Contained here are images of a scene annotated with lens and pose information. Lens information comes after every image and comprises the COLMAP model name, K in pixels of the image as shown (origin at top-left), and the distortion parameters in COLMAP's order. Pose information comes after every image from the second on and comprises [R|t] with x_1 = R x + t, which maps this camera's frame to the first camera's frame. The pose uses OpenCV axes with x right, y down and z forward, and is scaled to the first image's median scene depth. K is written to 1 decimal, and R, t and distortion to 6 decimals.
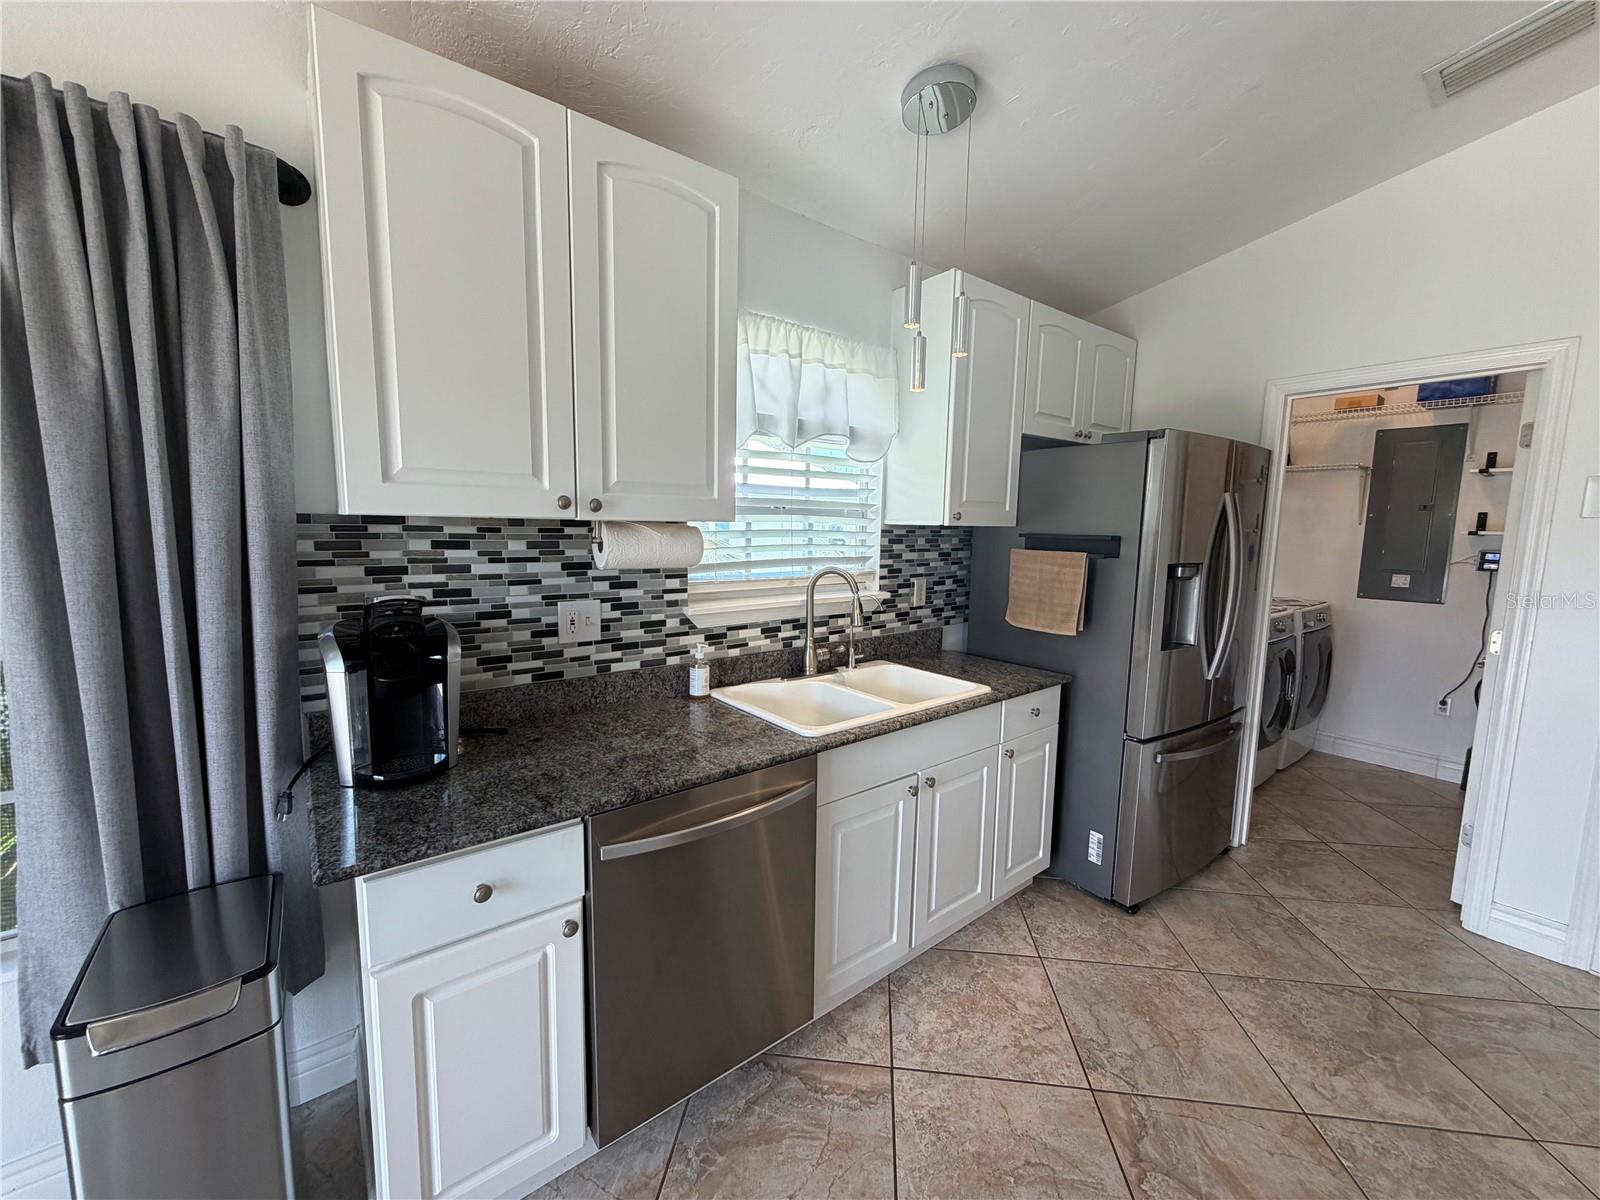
lens RADIAL K [[637.4, 0, 815.1], [0, 637.4, 602.2], [0, 0, 1]] dist [-0.004018, -0.000391]
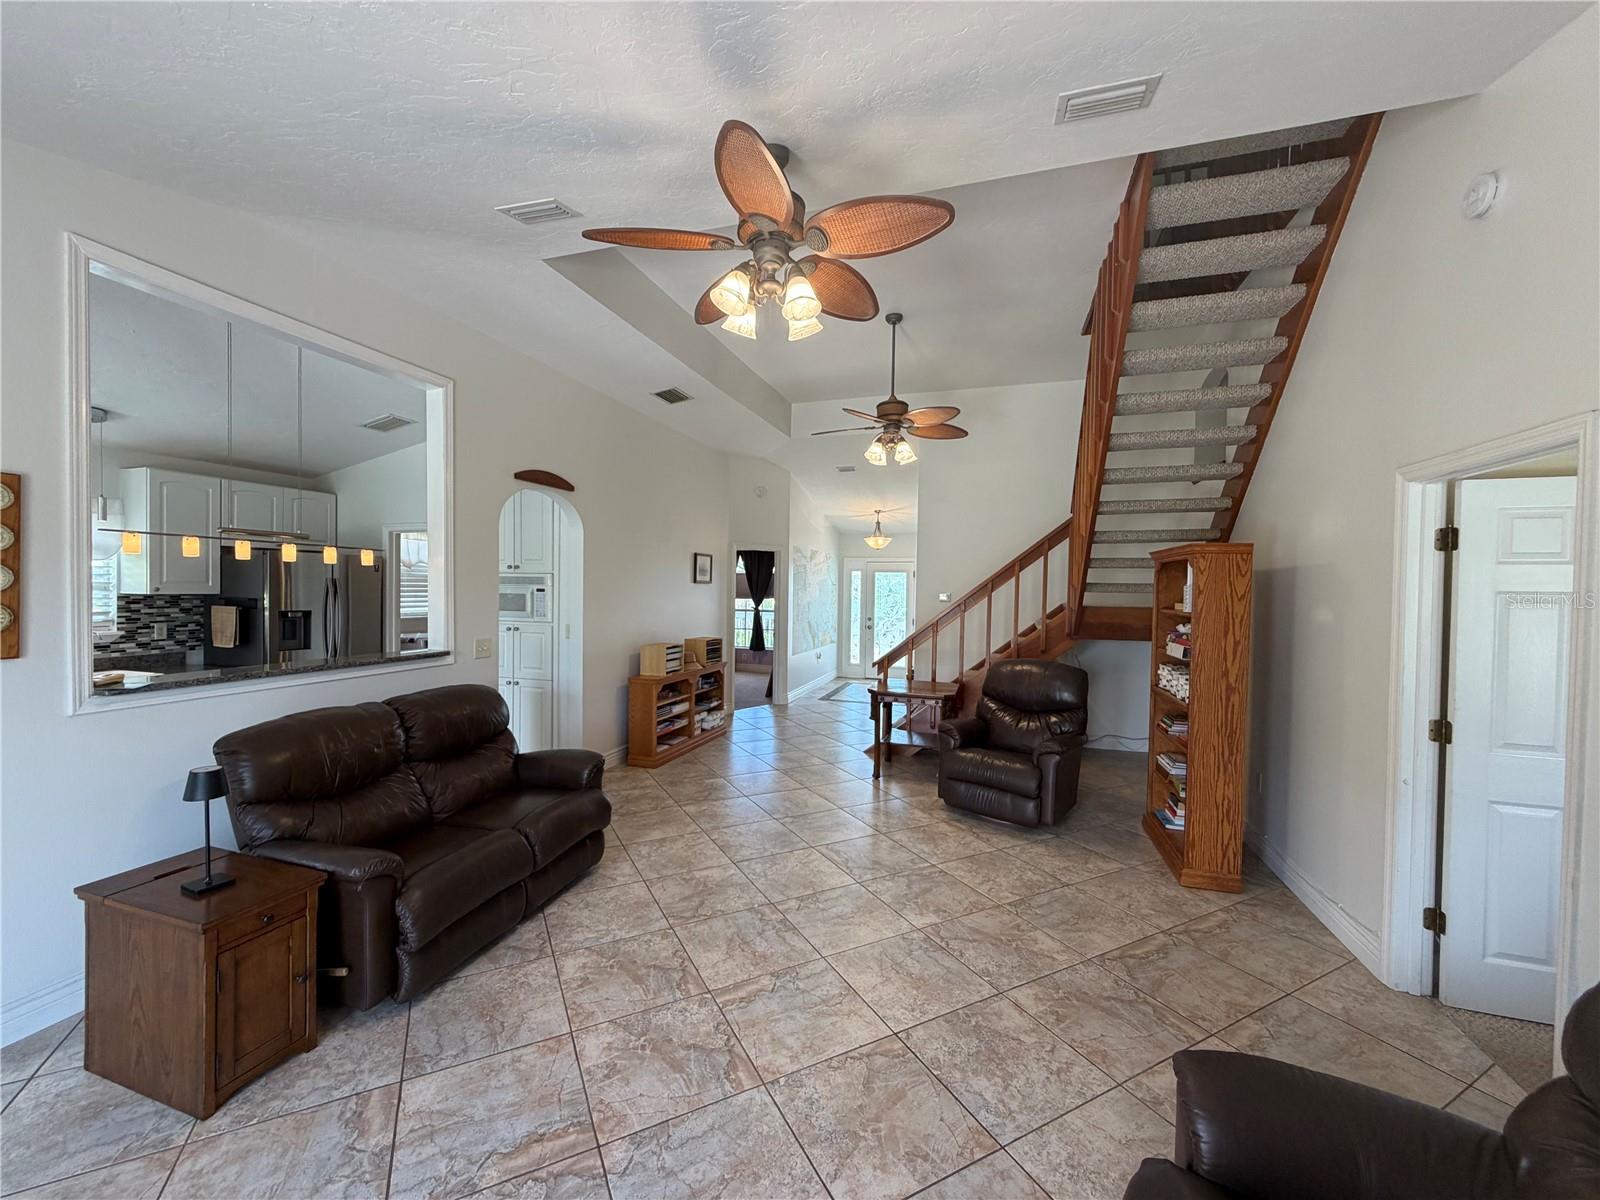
lens RADIAL K [[637.4, 0, 798.4], [0, 637.4, 601.7], [0, 0, 1]] dist [-0.004018, -0.000391]
pose [[0.841606, -0.019970, 0.539723, 0.734215], [0.069116, 0.995082, -0.070957, 0.155594], [-0.535651, 0.097022, 0.838847, -1.477661]]
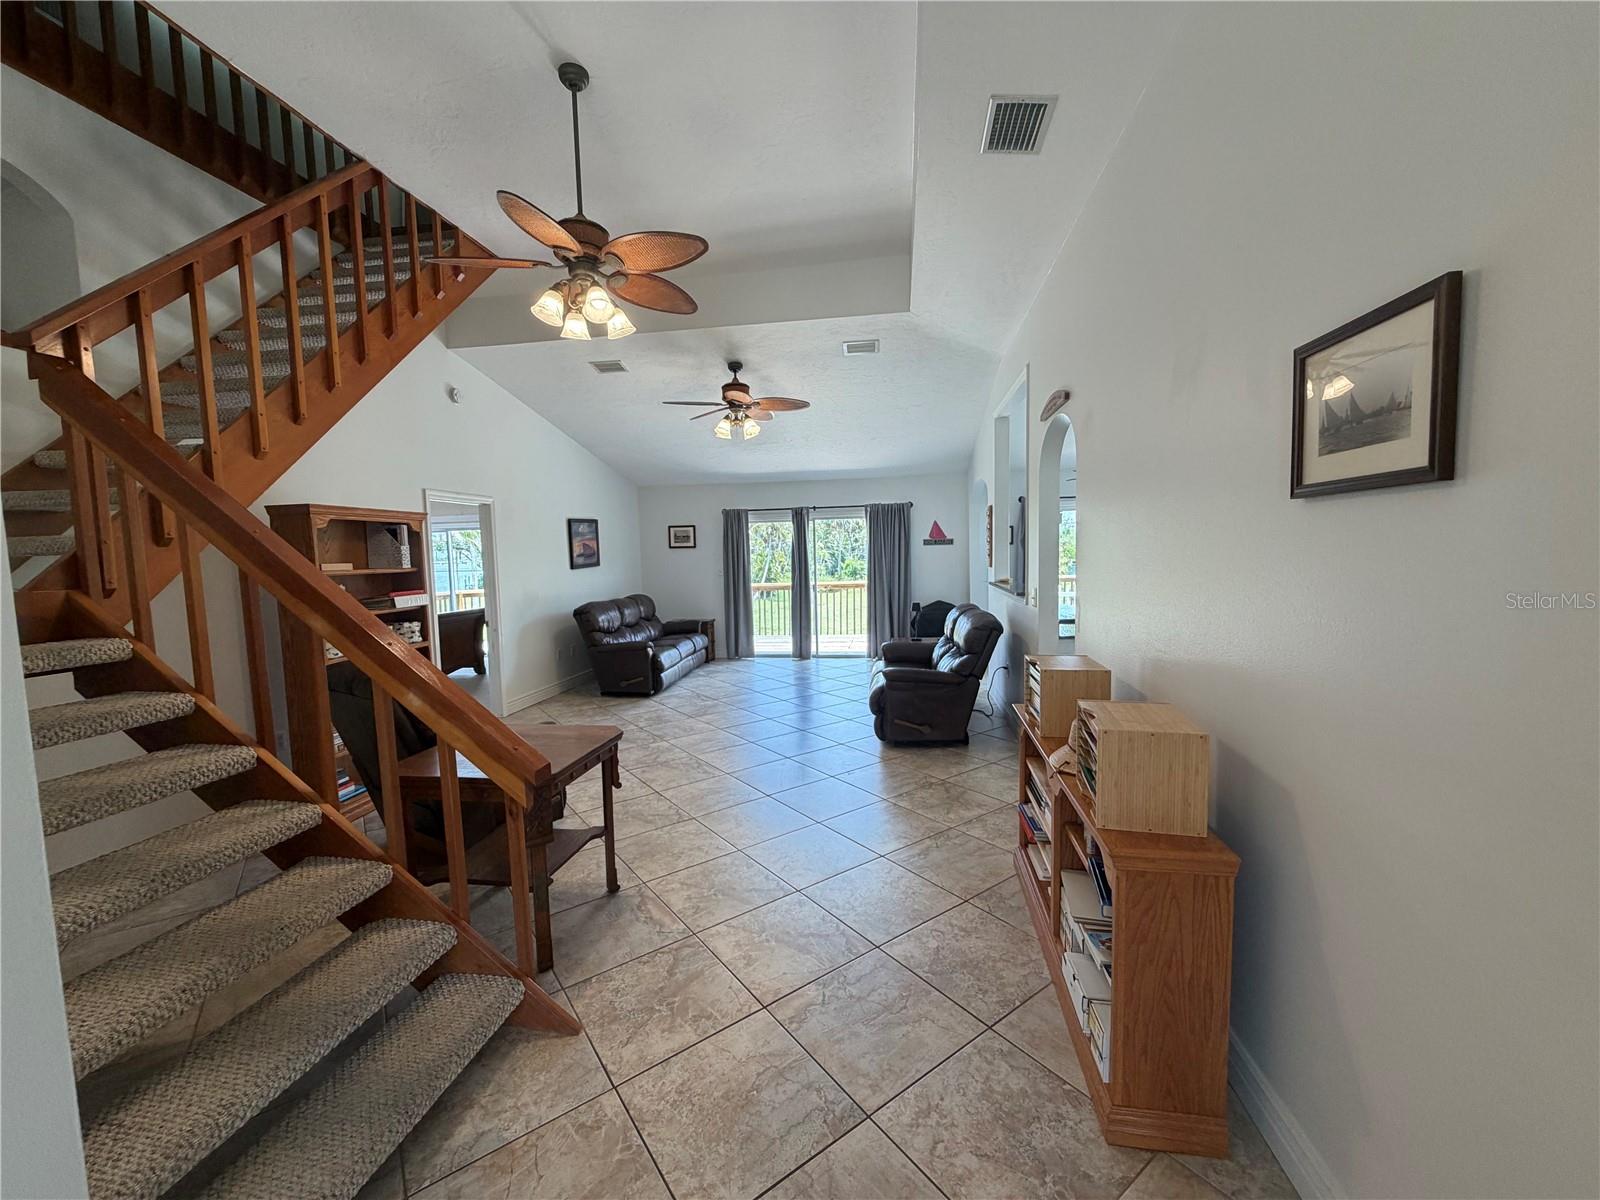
lens RADIAL K [[637.4, 0, 800.8], [0, 637.4, 605.8], [0, 0, 1]] dist [-0.004018, -0.000391]
pose [[-0.752433, 0.053029, -0.656530, 2.469970], [-0.073471, 0.983777, 0.163664, -0.101351], [0.654558, 0.171382, -0.736330, 1.071316]]
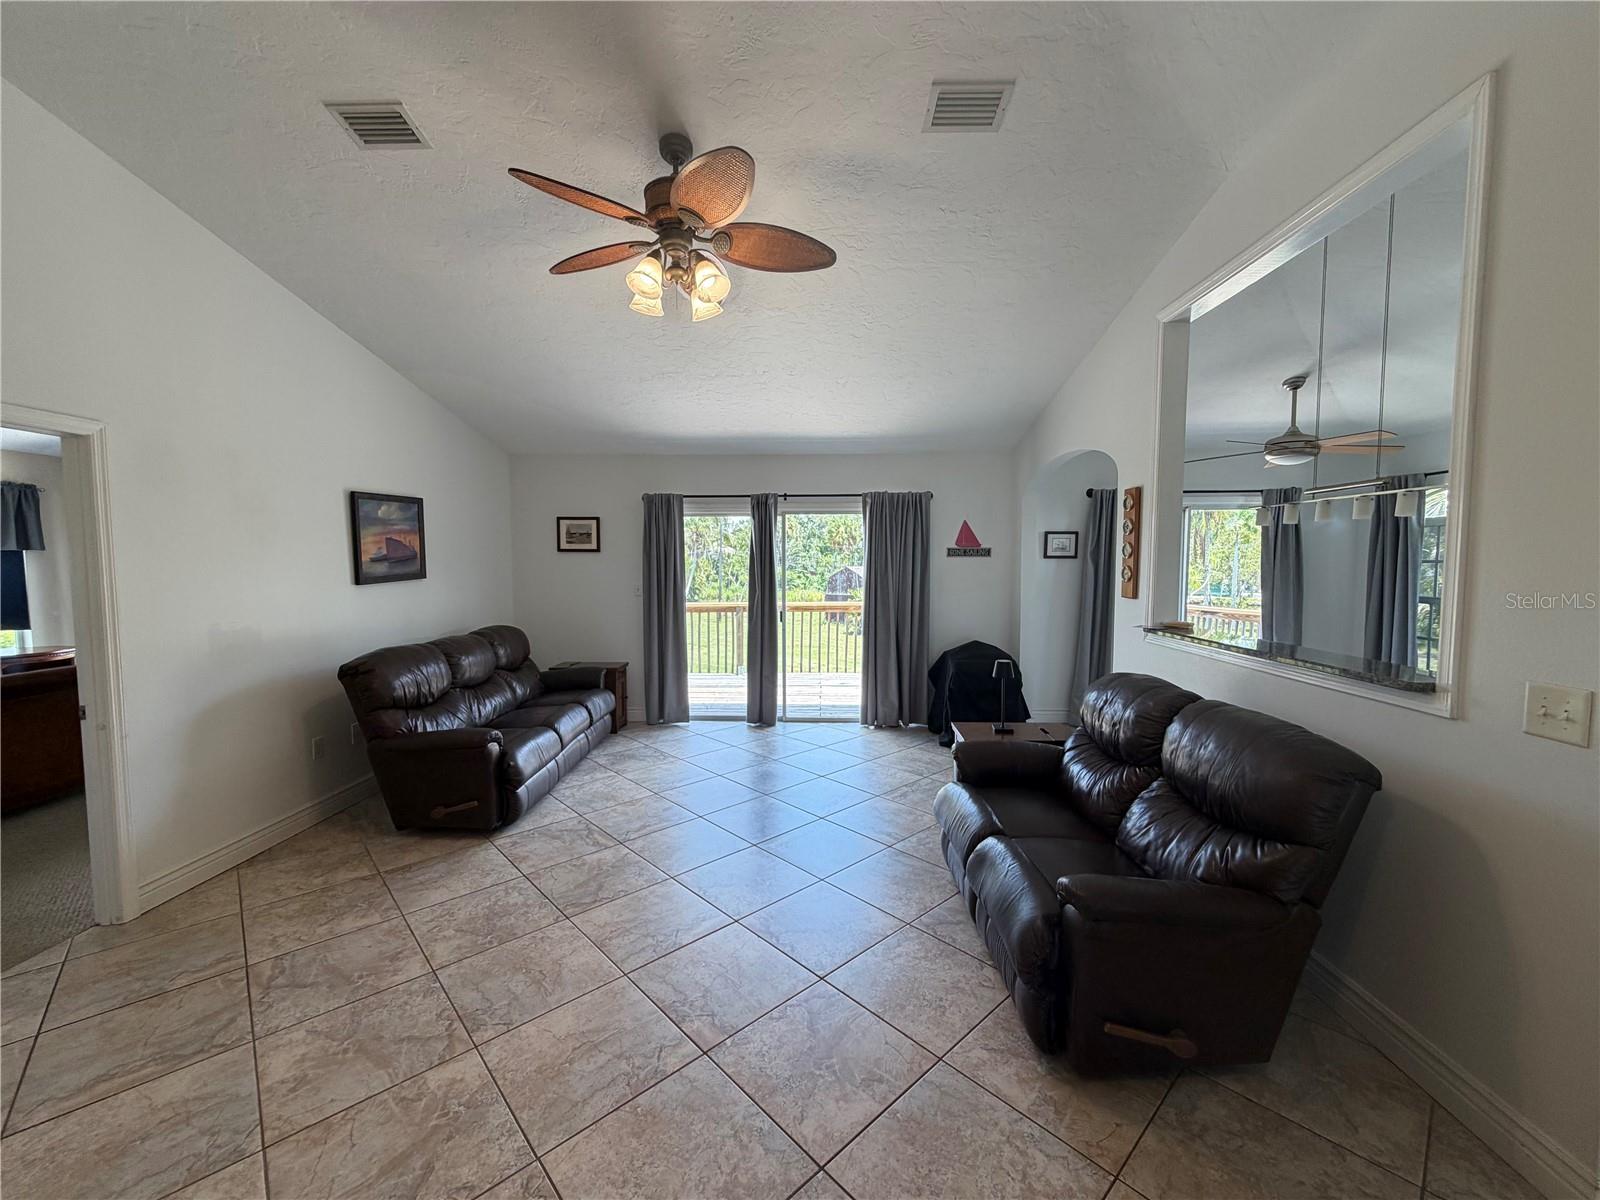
lens RADIAL K [[637.4, 0, 801.7], [0, 637.4, 605.0], [0, 0, 1]] dist [-0.004018, -0.000391]
pose [[-0.667764, 0.031670, -0.743699, 1.797718], [-0.106371, 0.984781, 0.137447, 0.000030], [0.736734, 0.170890, -0.654232, 0.101822]]
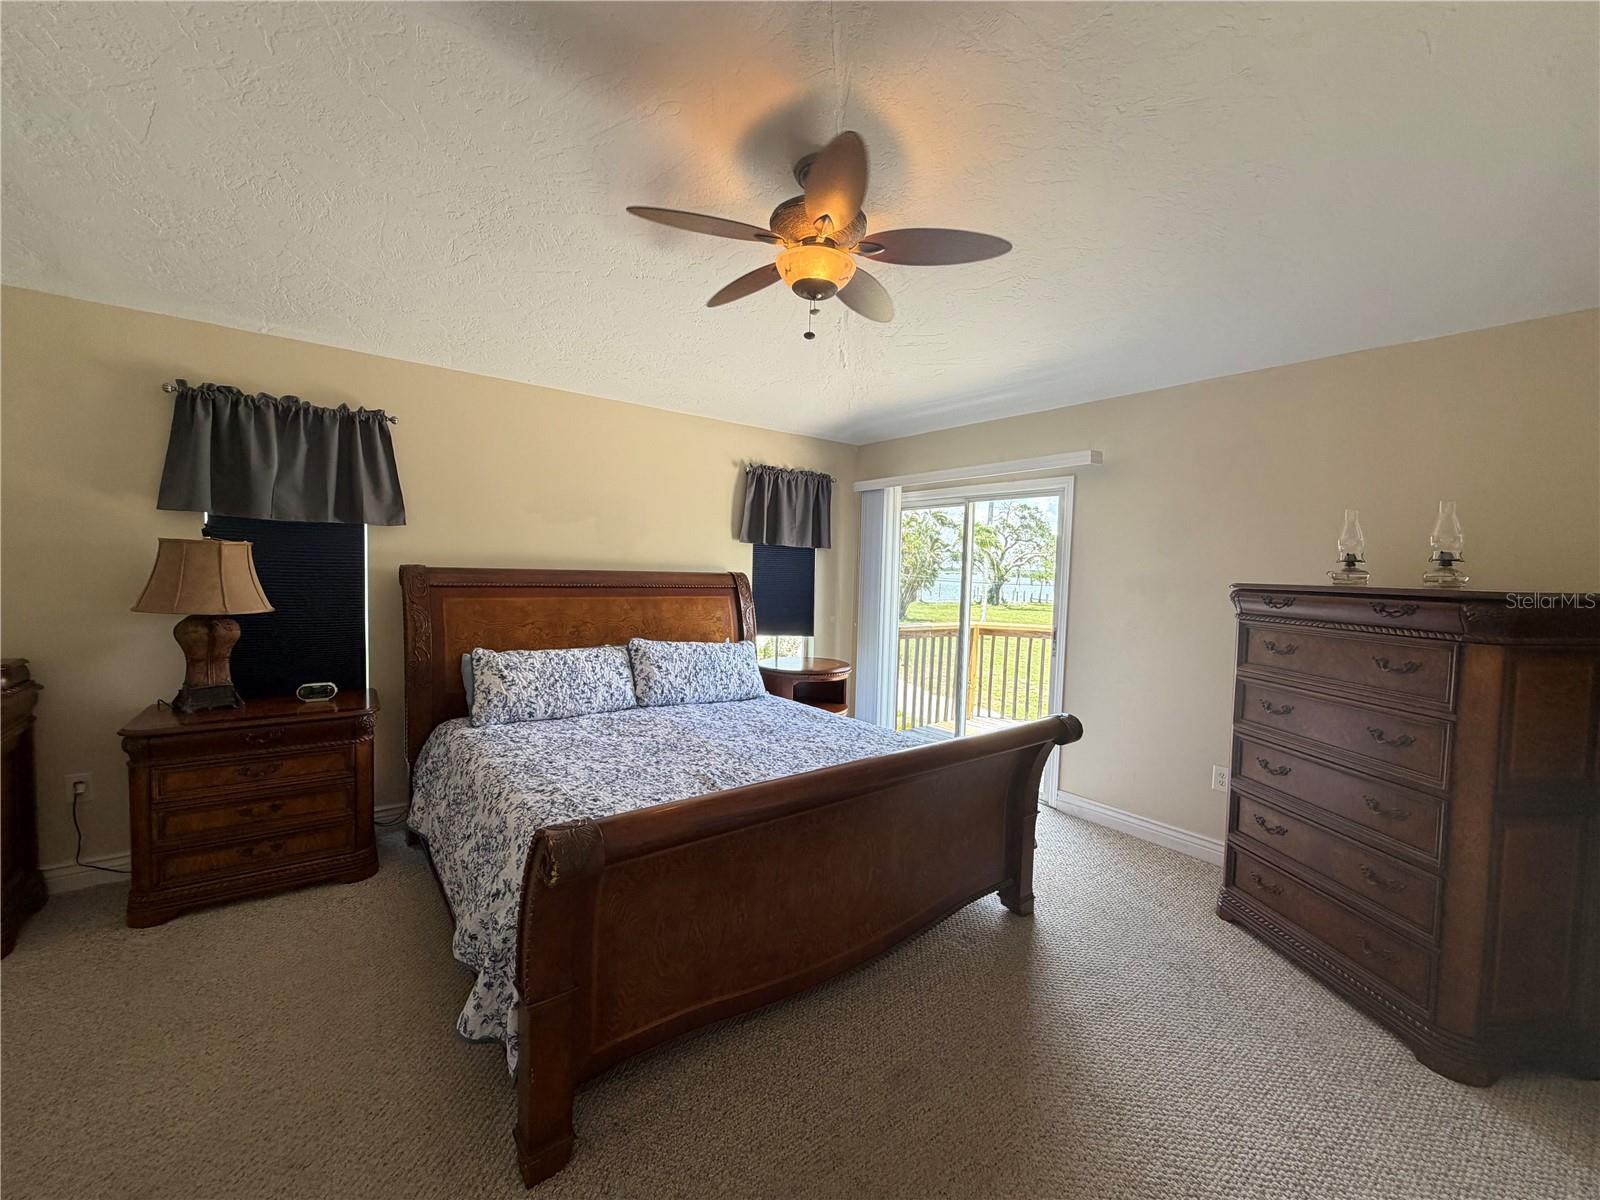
lens RADIAL K [[637.4, 0, 794.6], [0, 637.4, 613.3], [0, 0, 1]] dist [-0.004018, -0.000391]
pose [[-0.998133, -0.043967, 0.042384, 1.930940], [-0.035532, 0.982566, 0.182488, 0.235180], [-0.049669, 0.180642, -0.982294, -1.347507]]
